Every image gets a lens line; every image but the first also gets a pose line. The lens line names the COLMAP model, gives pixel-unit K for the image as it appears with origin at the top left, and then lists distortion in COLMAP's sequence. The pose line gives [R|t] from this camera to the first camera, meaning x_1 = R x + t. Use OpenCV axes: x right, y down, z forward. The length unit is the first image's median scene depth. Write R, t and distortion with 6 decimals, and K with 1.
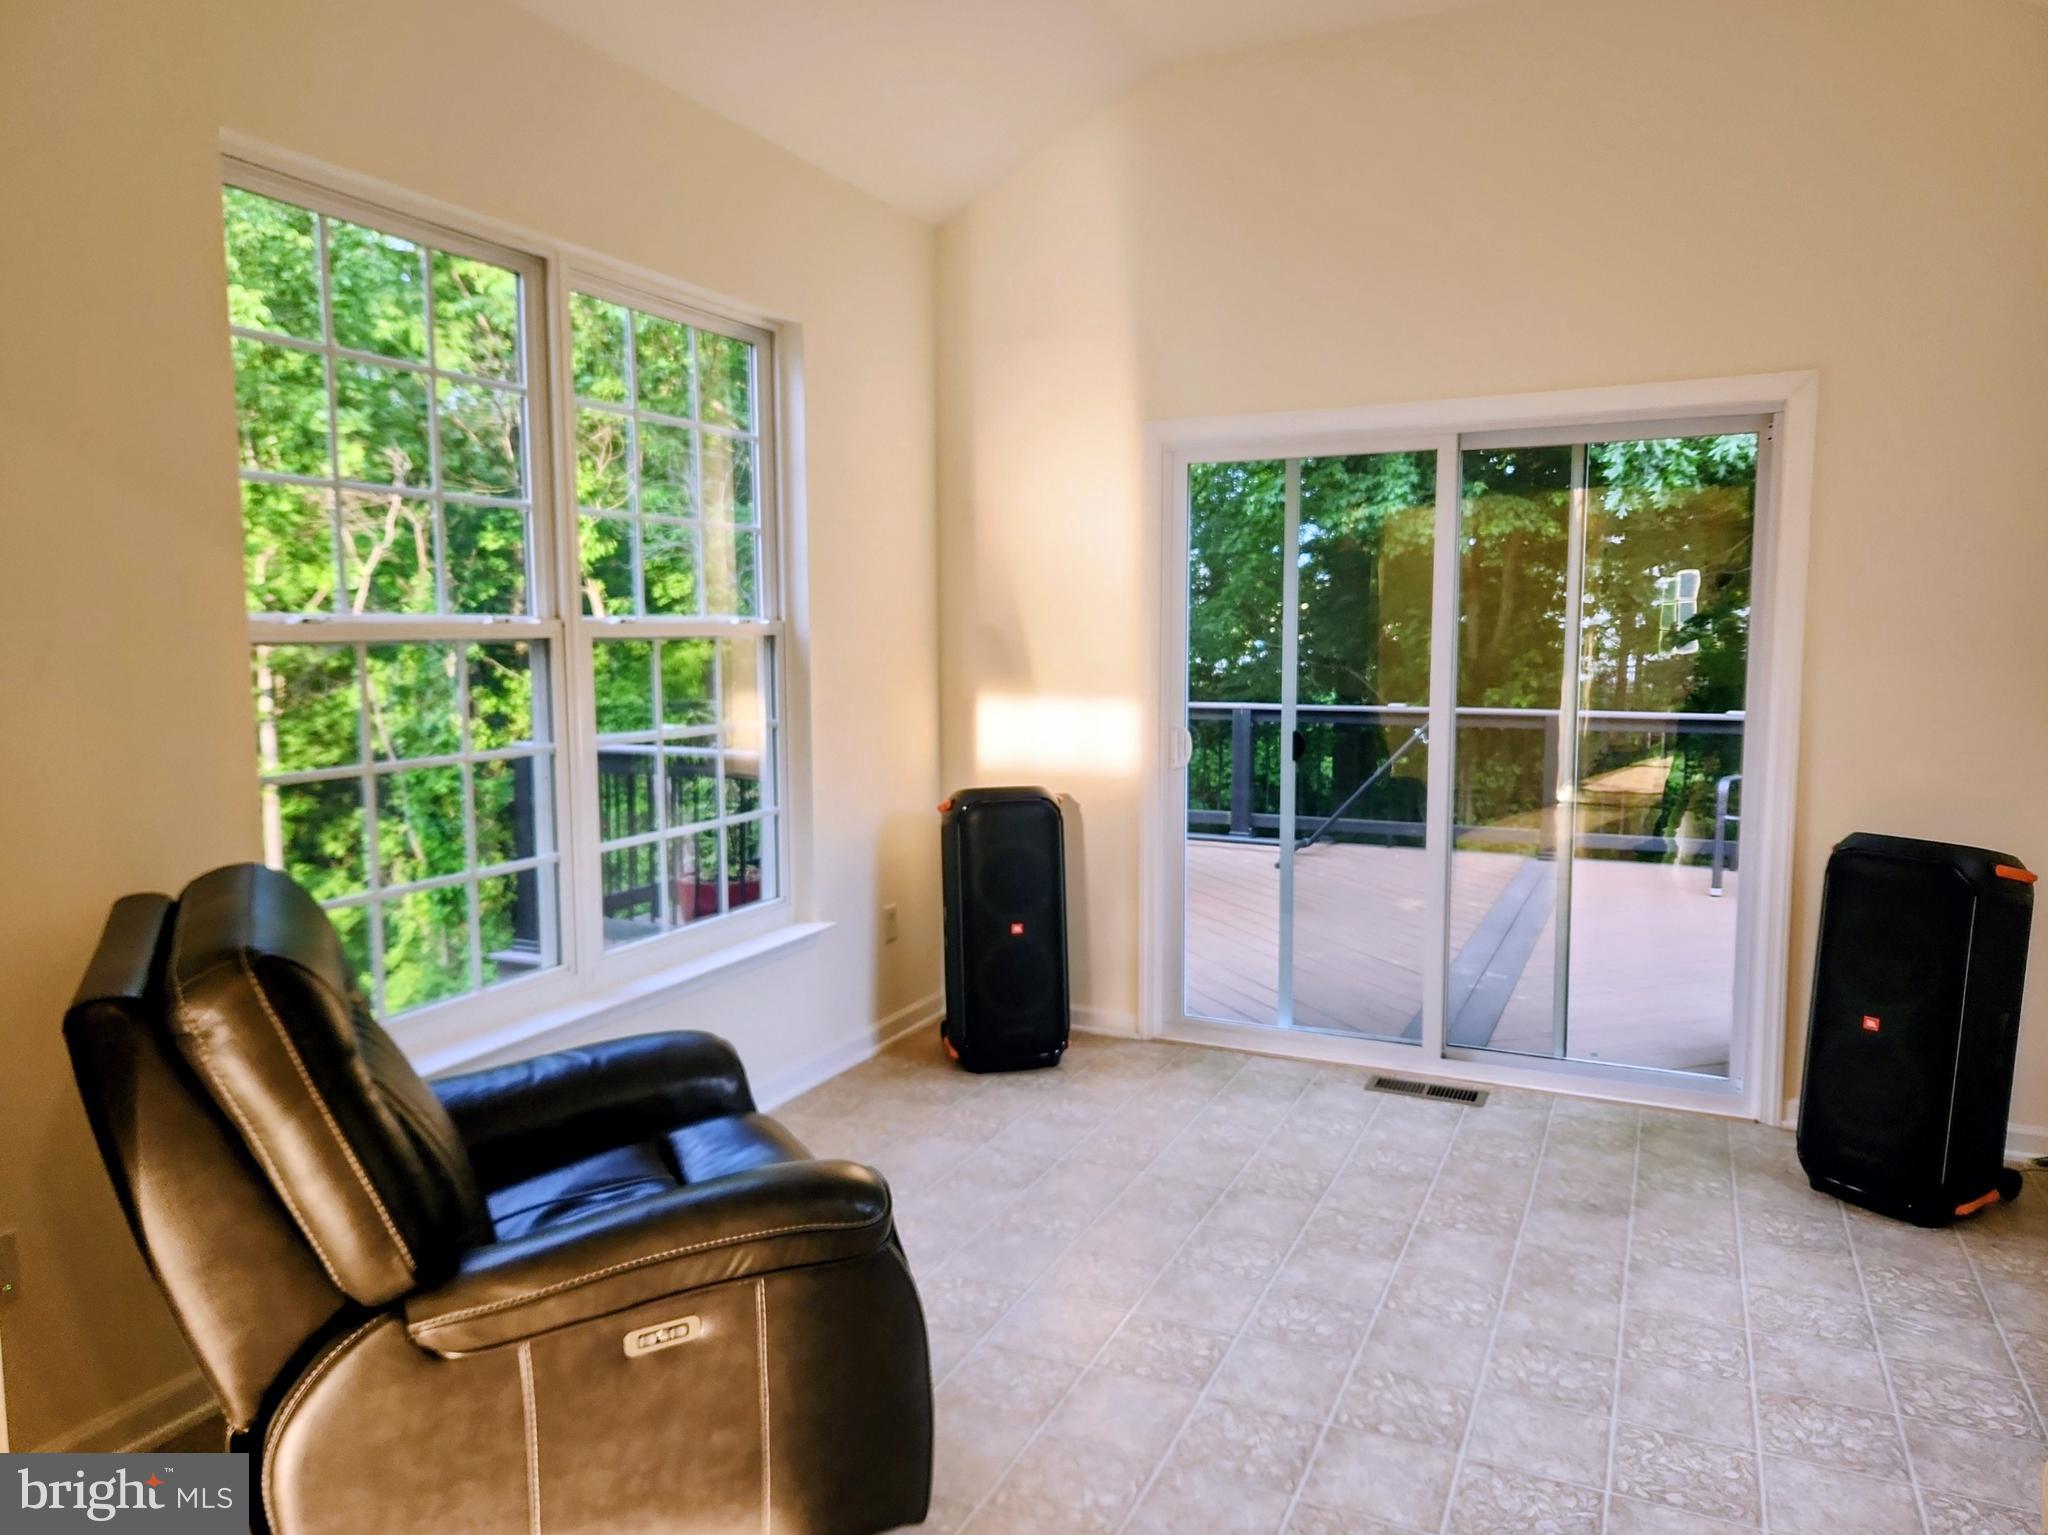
lens RADIAL K [[1395.3, 0, 1016.5], [0, 1395.3, 763.5], [0, 0, 1]] dist [0.061258, -0.055134]
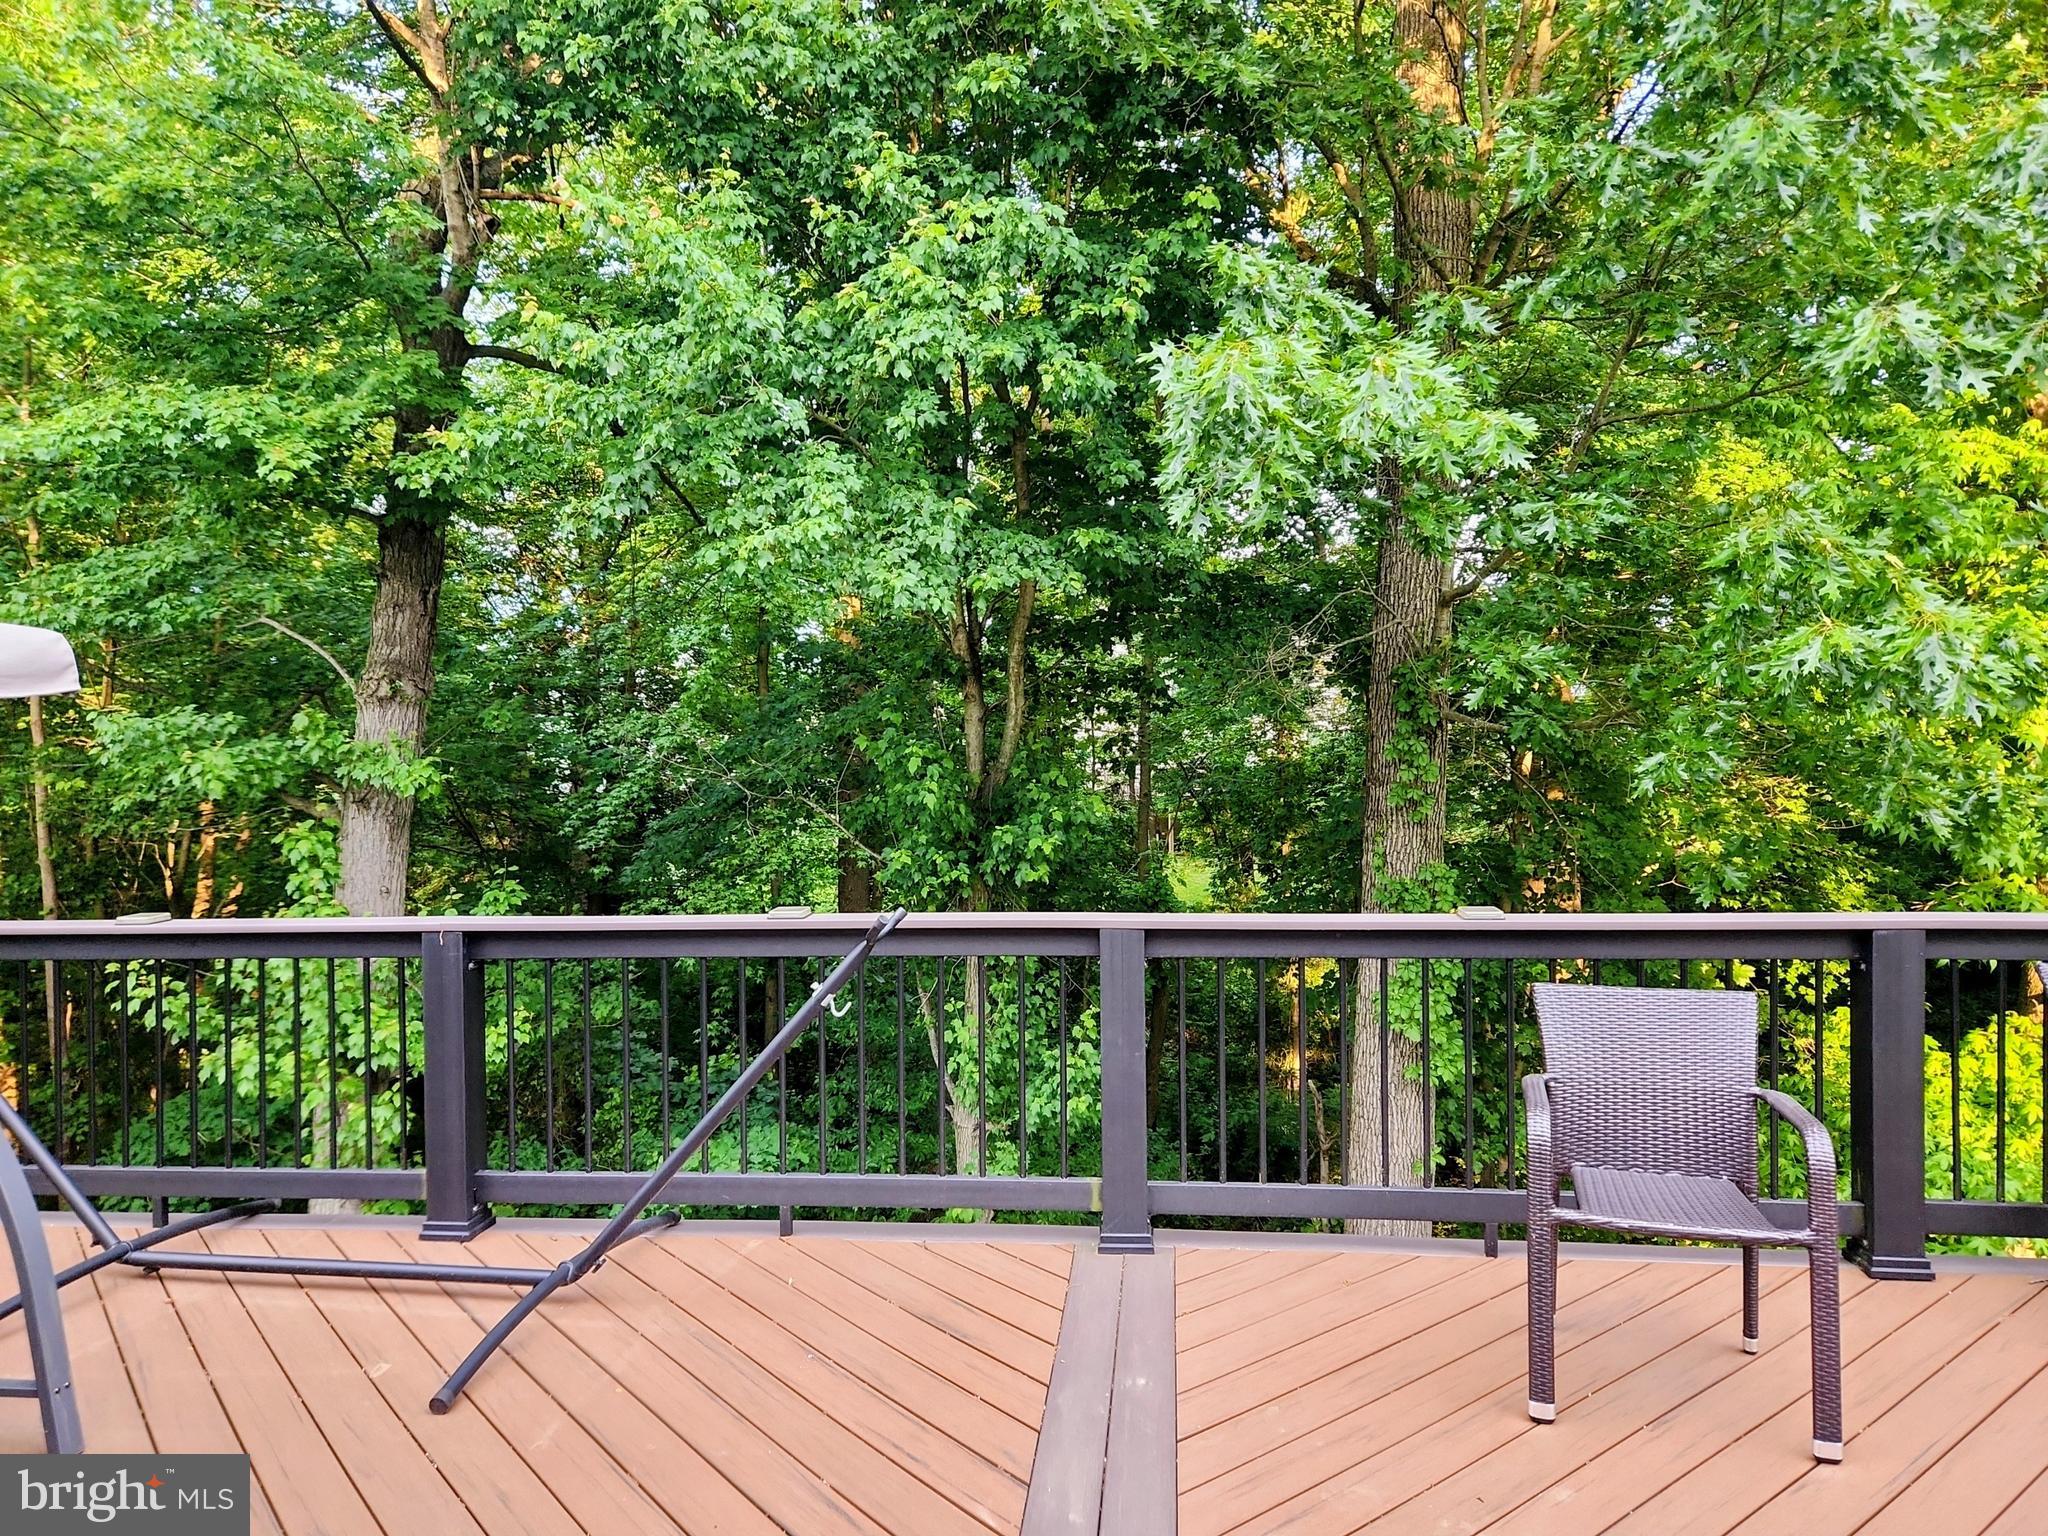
lens RADIAL K [[1395.3, 0, 1022.3], [0, 1395.3, 769.8], [0, 0, 1]] dist [0.061258, -0.055134]
pose [[0.944549, -0.020033, 0.327758, 0.149522], [0.045016, 0.996613, -0.068813, -0.040068], [-0.325269, 0.079752, 0.942252, 0.420782]]
